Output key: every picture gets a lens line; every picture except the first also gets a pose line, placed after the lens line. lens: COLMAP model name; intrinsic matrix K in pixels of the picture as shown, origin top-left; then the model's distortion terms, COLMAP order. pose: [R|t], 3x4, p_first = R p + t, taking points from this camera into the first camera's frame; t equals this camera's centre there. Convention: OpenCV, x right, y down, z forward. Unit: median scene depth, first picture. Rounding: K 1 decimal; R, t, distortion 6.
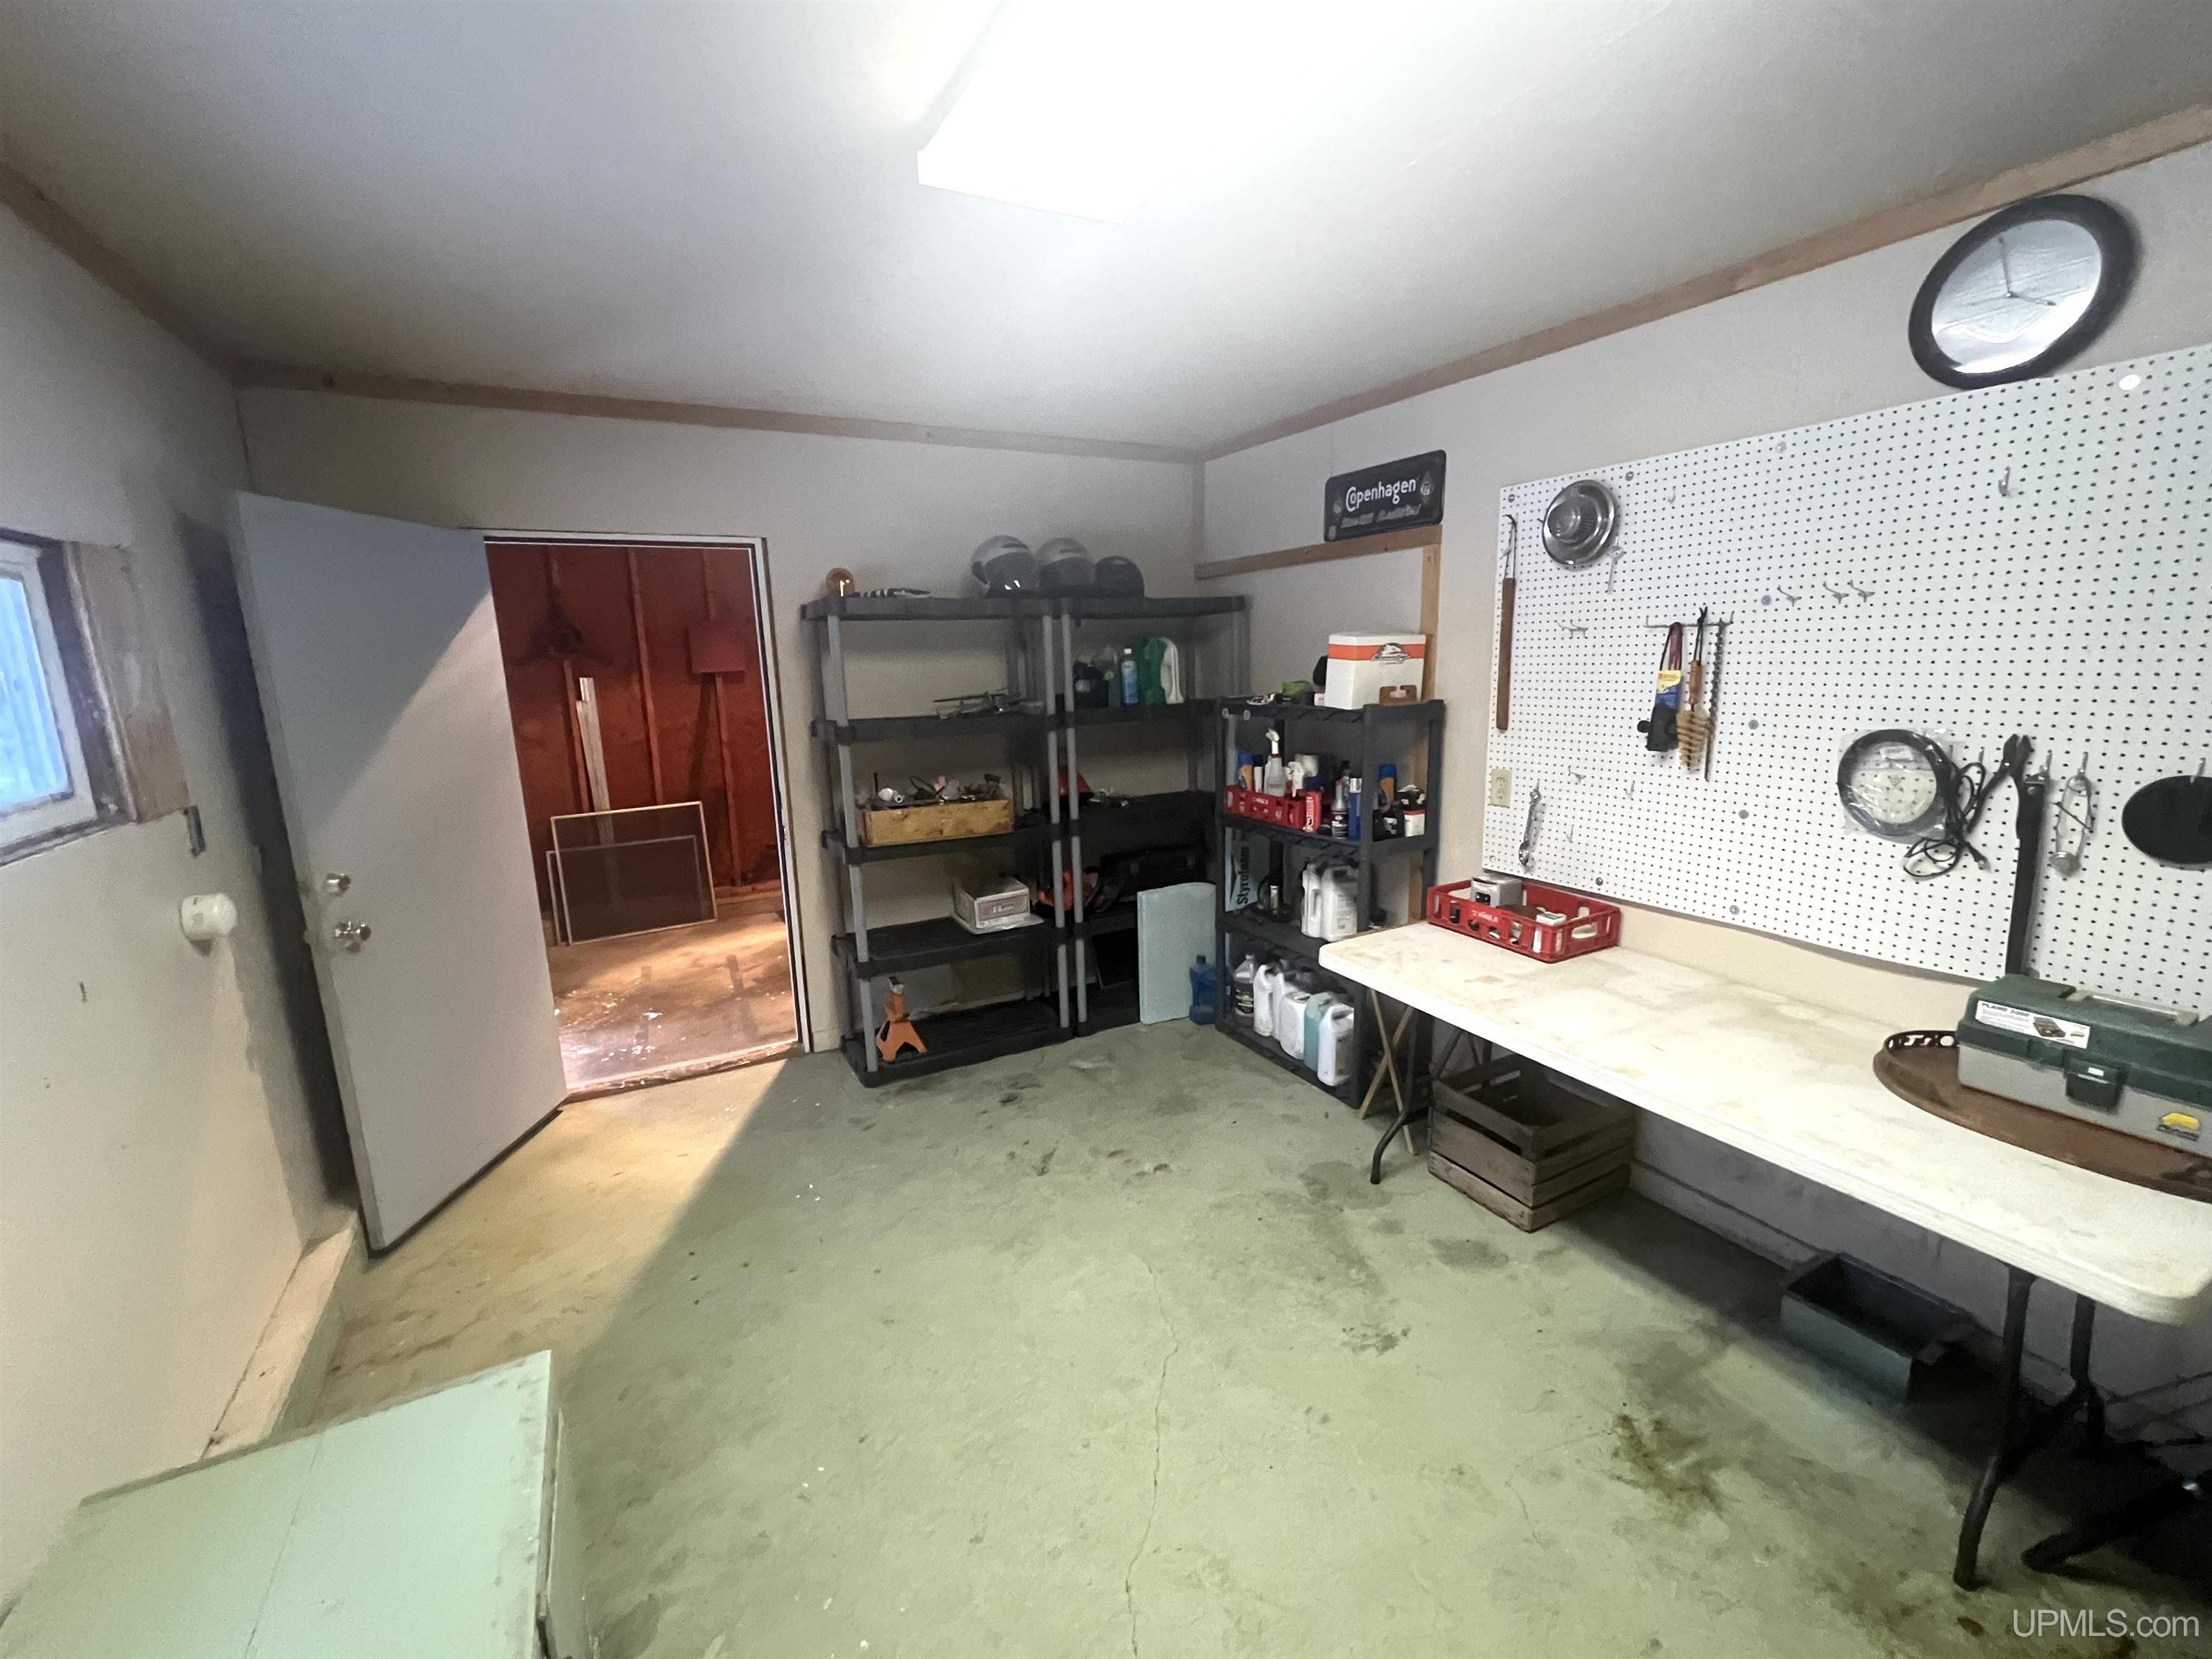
lens RADIAL K [[931.7, 0, 1101.3], [0, 931.7, 822.4], [0, 0, 1]] dist [-0.002401, -0.000356]
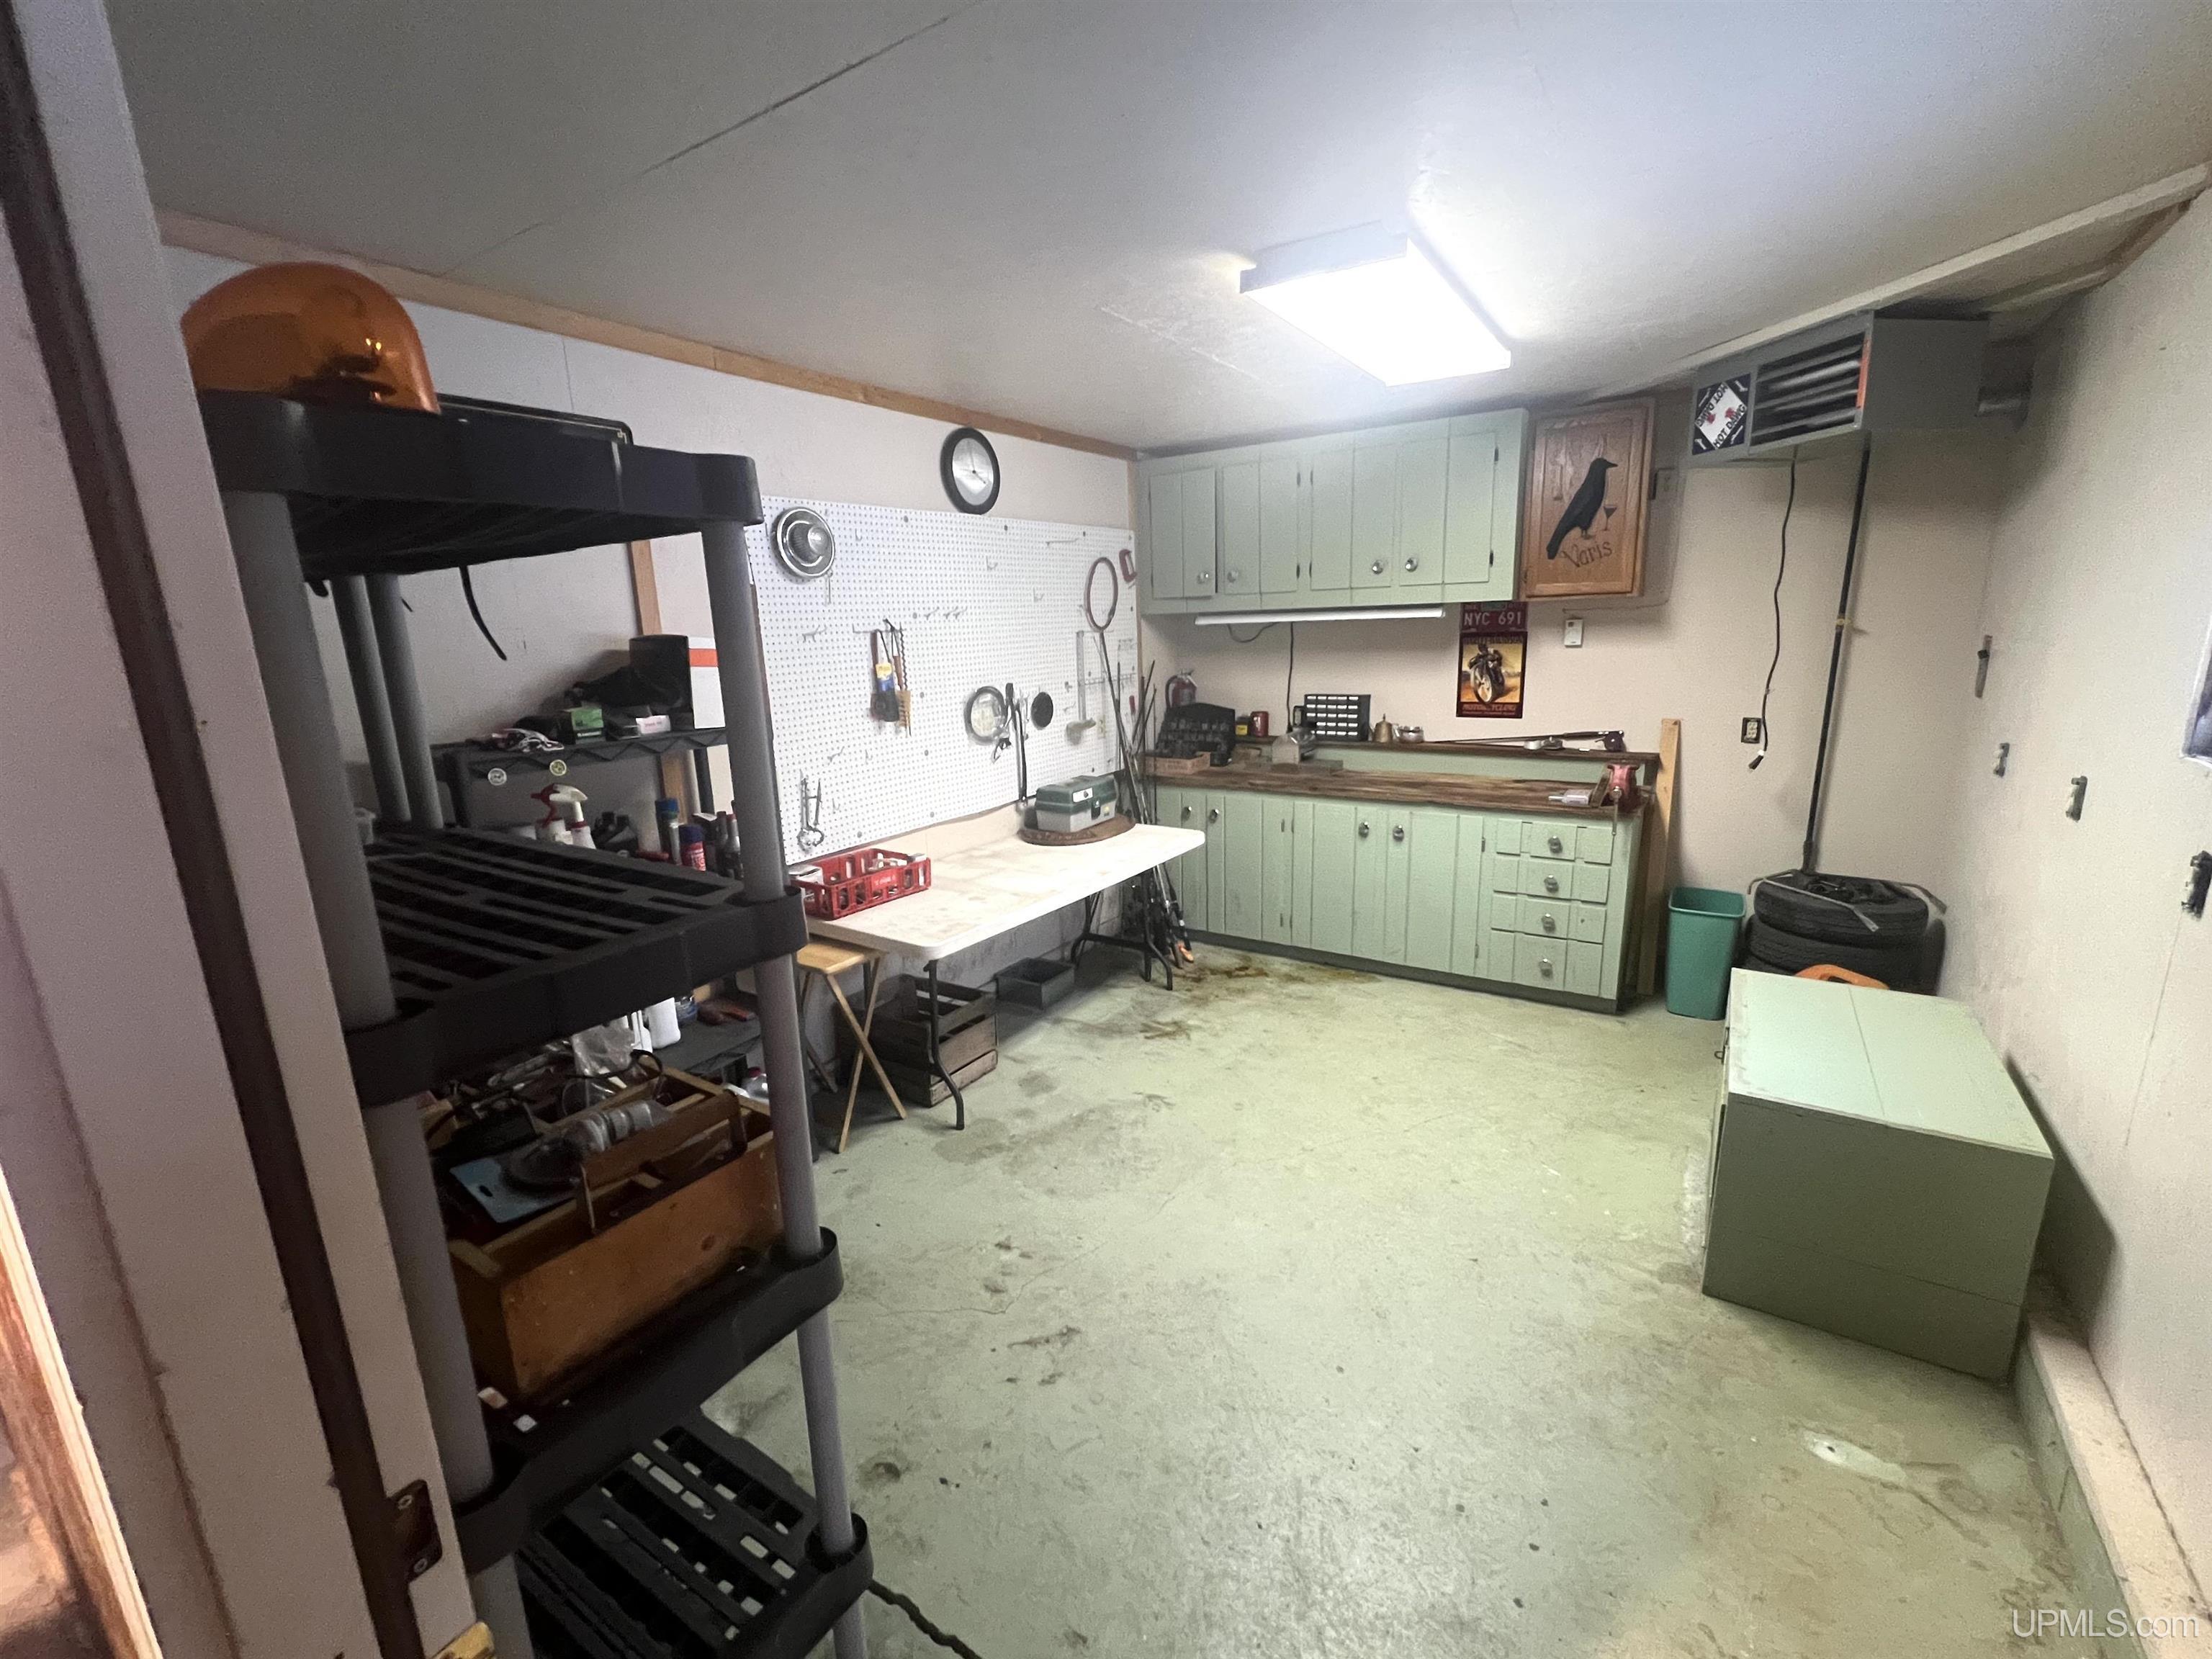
lens RADIAL K [[931.7, 0, 1103.1], [0, 931.7, 839.6], [0, 0, 1]] dist [-0.002401, -0.000356]
pose [[-0.473518, -0.157007, 0.866677, -0.861579], [0.209421, 0.935696, 0.283930, -0.265868], [-0.855525, 0.315946, -0.410189, 1.499465]]
